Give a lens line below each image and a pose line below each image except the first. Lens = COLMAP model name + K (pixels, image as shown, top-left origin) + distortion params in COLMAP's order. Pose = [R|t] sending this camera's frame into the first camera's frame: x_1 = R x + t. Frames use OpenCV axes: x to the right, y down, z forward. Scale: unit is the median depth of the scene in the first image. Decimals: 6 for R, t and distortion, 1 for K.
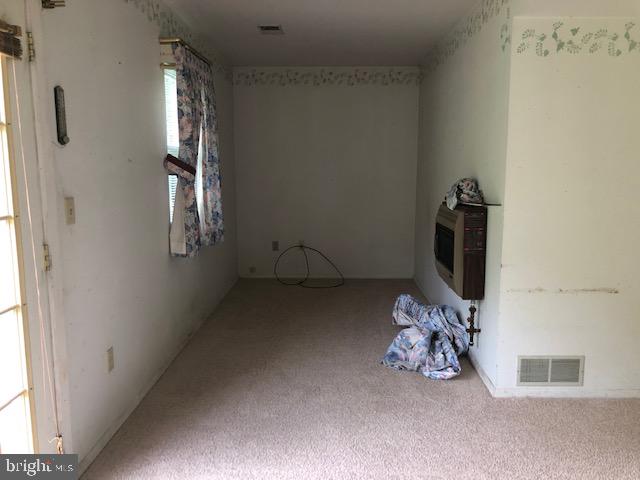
lens RADIAL K [[528.8, 0, 320.0], [0, 528.8, 240.0], [0, 0, 1]] dist [0.027851, -0.050483]
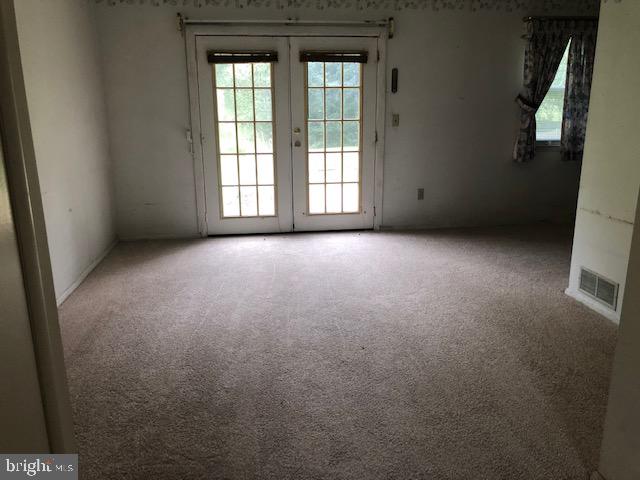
lens RADIAL K [[528.8, 0, 320.0], [0, 528.8, 240.0], [0, 0, 1]] dist [0.027851, -0.050483]
pose [[0.145824, 0.253779, -0.956207, 1.408103], [-0.139220, 0.962184, 0.234135, -0.034261], [0.979466, 0.098981, 0.175640, 0.207409]]
